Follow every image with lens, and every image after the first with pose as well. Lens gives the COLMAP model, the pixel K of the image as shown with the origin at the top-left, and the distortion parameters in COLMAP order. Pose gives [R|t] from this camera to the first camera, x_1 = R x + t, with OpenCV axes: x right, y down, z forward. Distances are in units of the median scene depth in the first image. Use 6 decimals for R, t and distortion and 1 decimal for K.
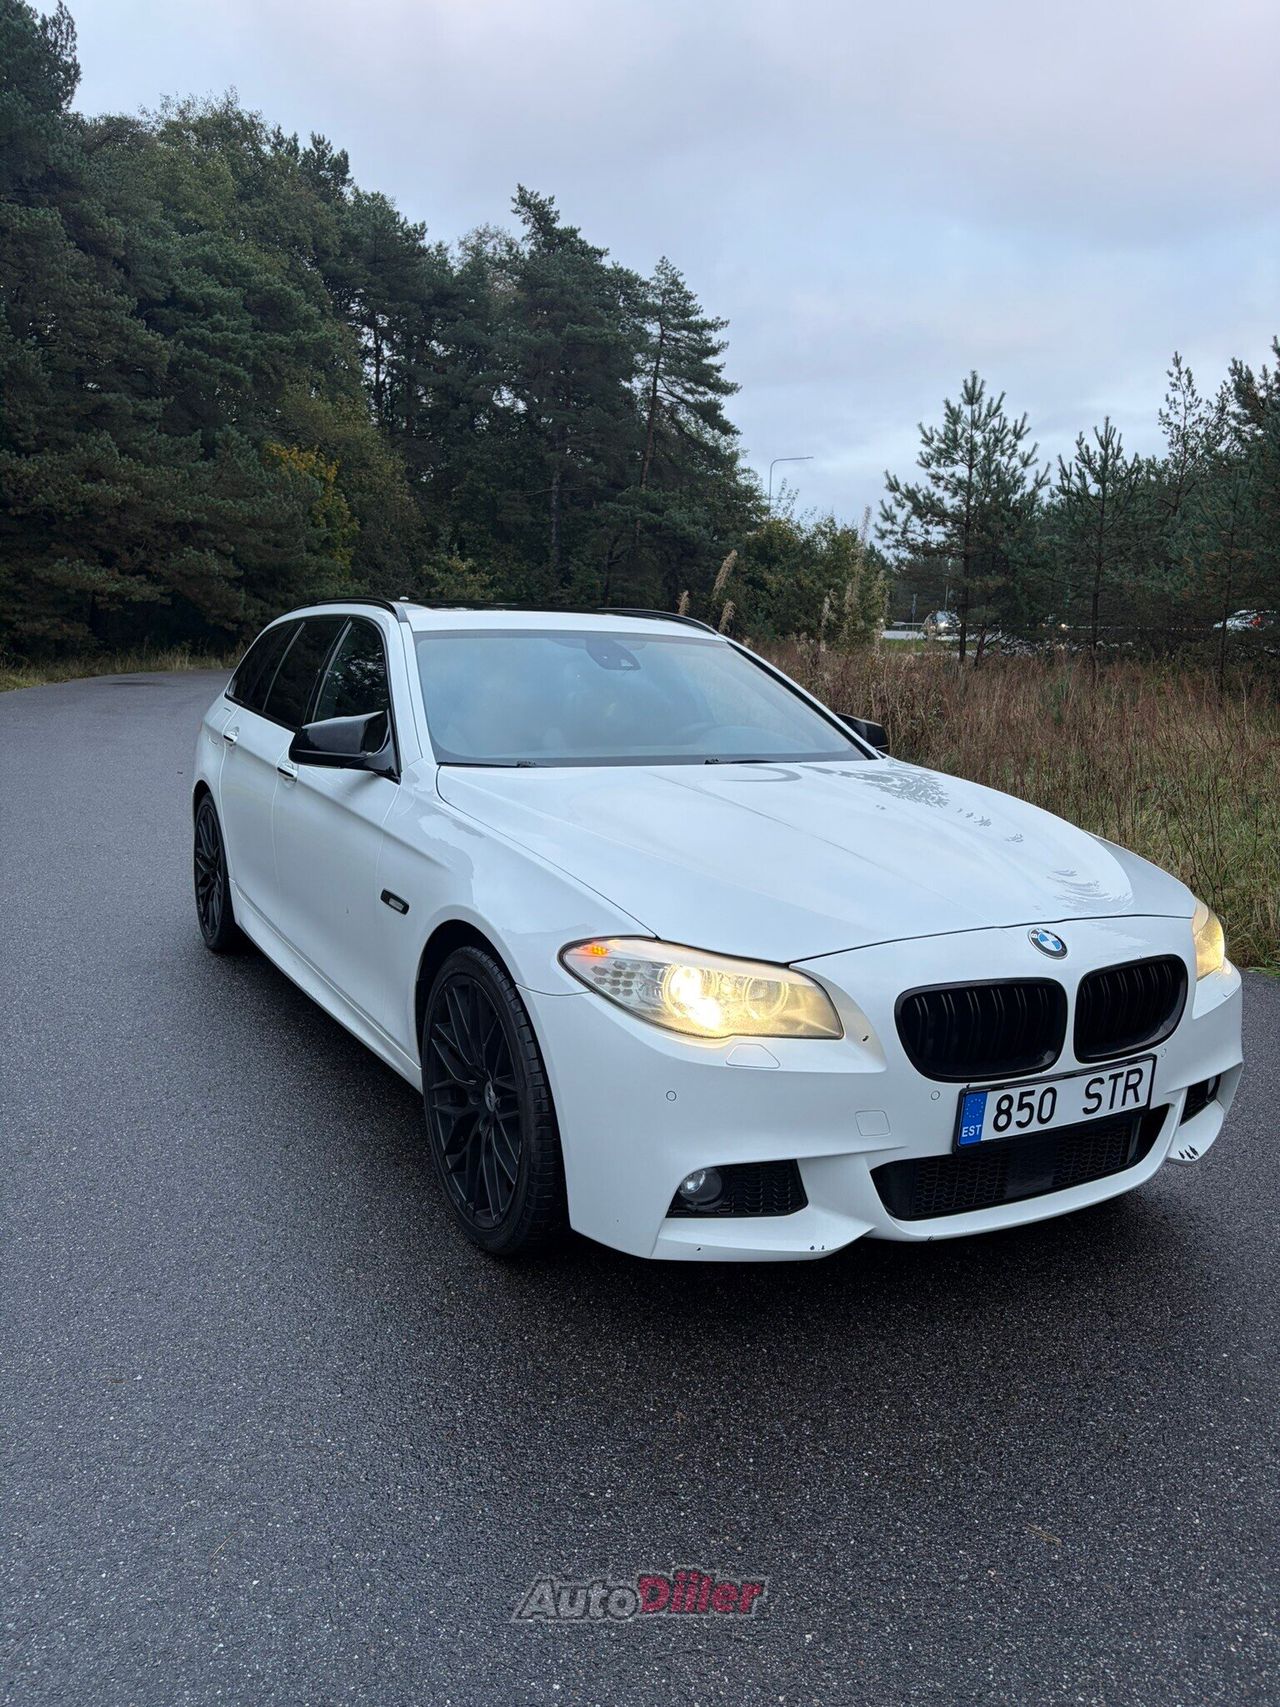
lens RADIAL K [[1373.3, 0, 634.7], [0, 1373.3, 805.6], [0, 0, 1]] dist [0.025599, 0.006135]
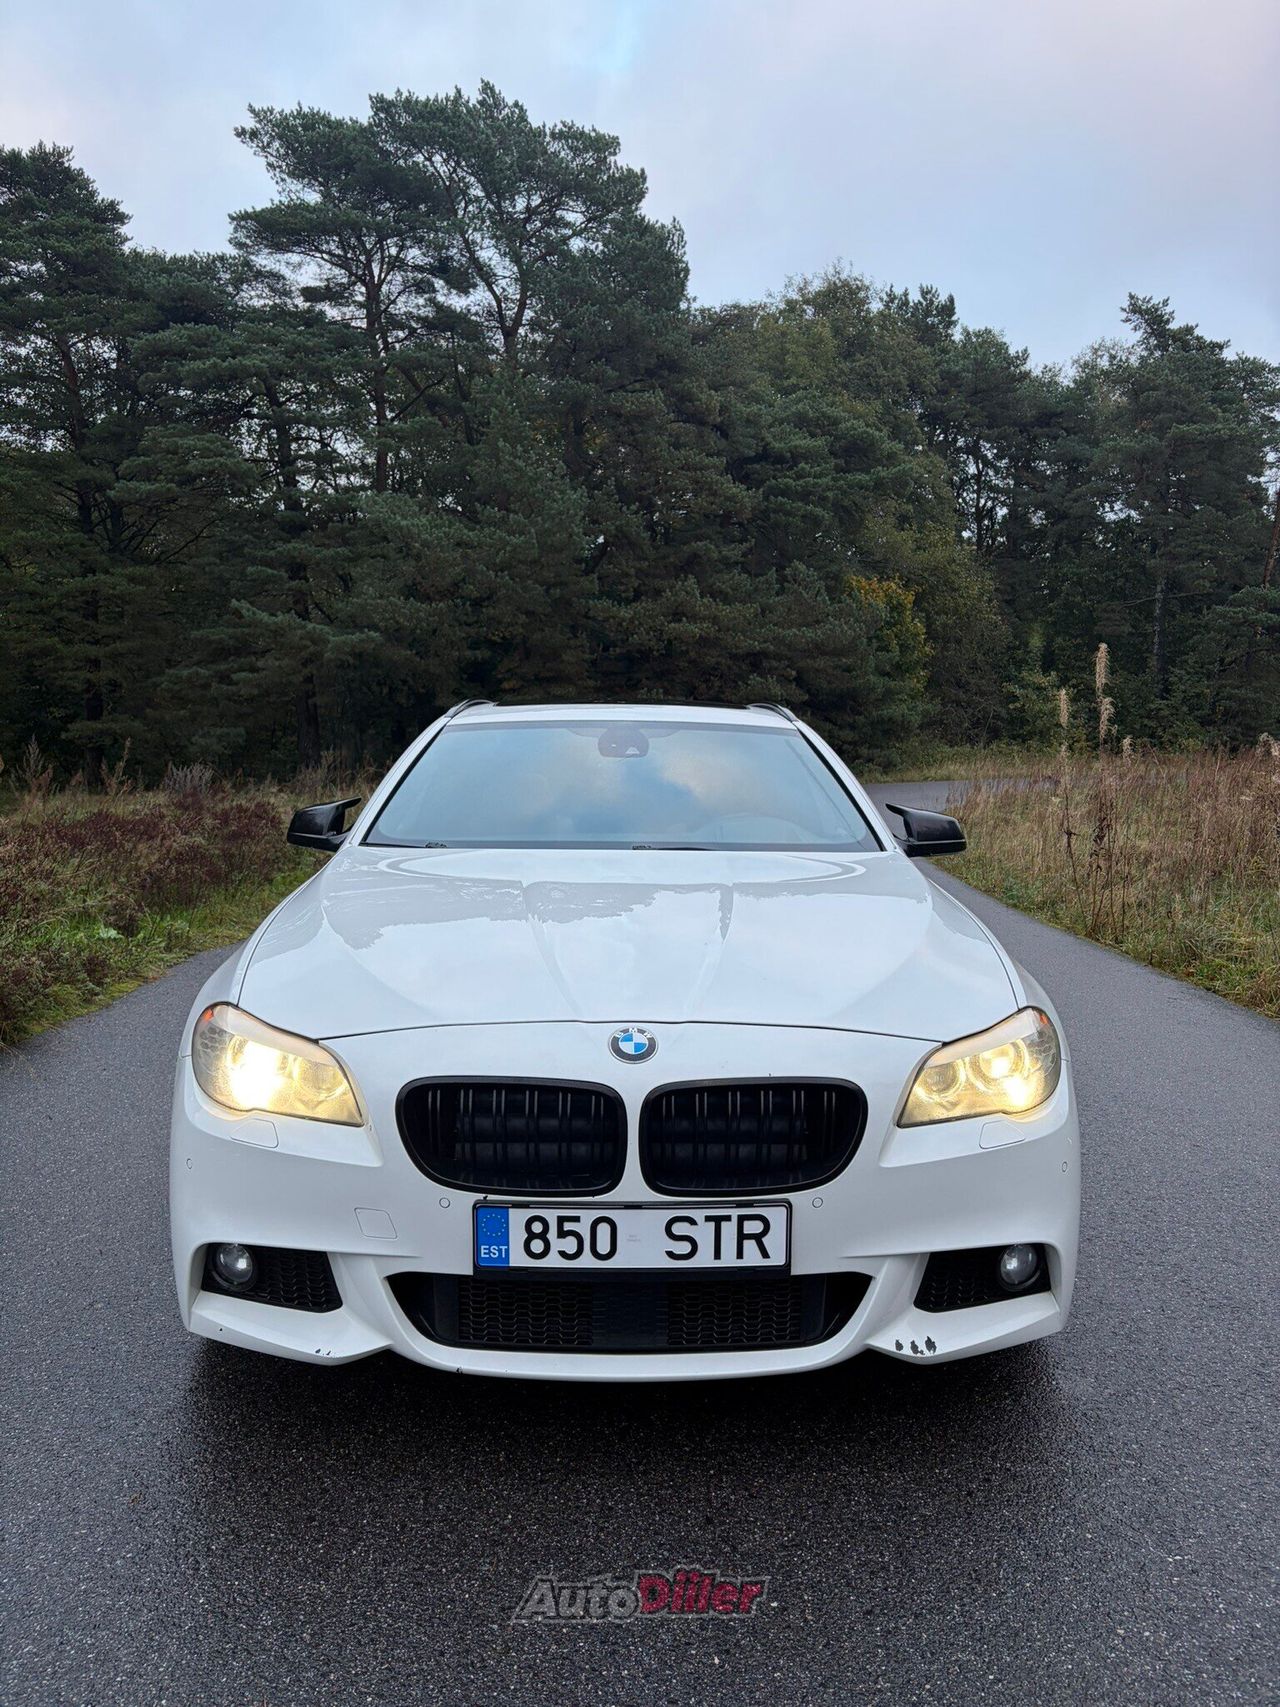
lens RADIAL K [[1337.4, 0, 628.7], [0, 1337.4, 821.7], [0, 0, 1]] dist [0.023169, -0.000868]
pose [[0.870922, 0.003946, -0.491406, 0.090541], [-0.042615, 0.996807, -0.067523, 0.002470], [0.489570, 0.079748, 0.868309, 0.035568]]
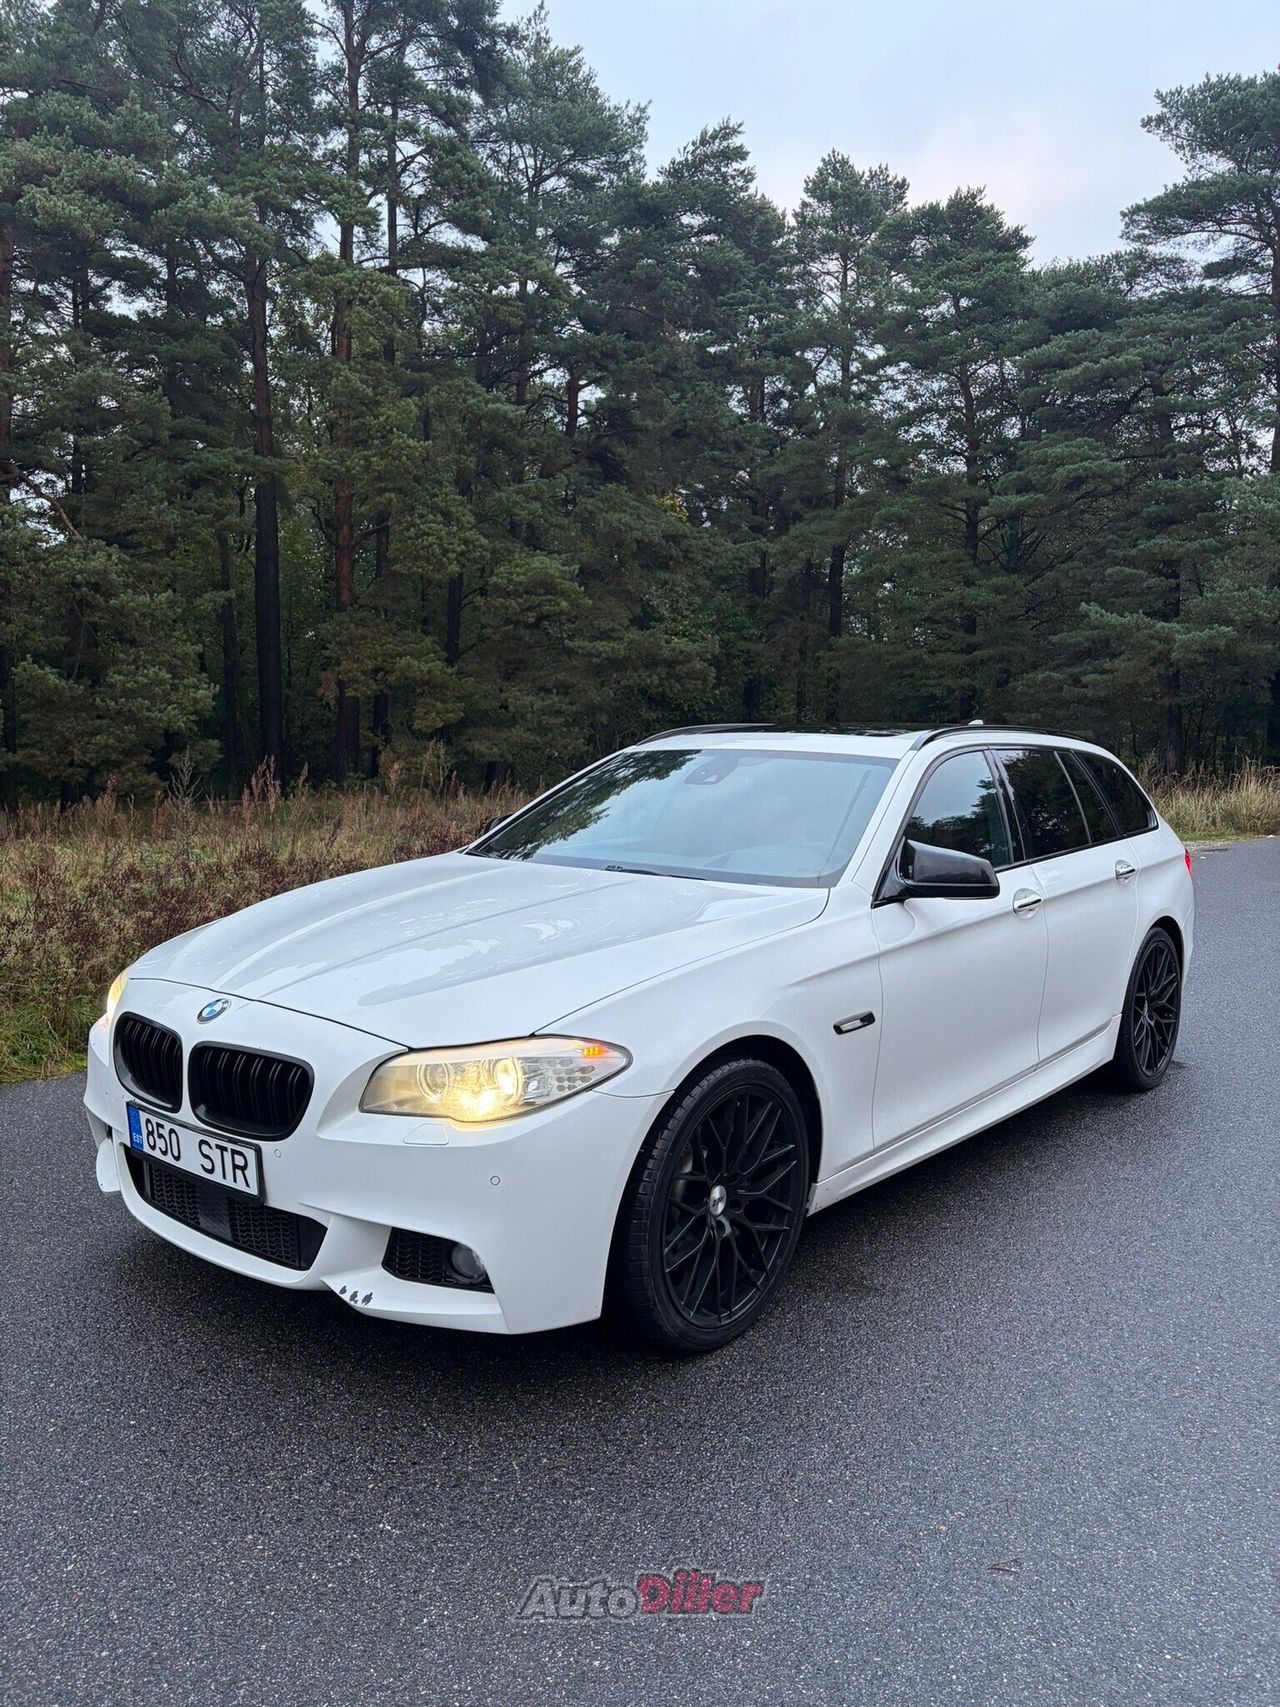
lens RADIAL K [[1300.1, 0, 594.4], [0, 1300.1, 850.0], [0, 0, 1]] dist [0.050638, -0.078337]
pose [[0.307034, 0.055975, -0.950051, 0.141833], [-0.118216, 0.992781, 0.020288, -0.005348], [0.944328, 0.106082, 0.311435, 0.084465]]
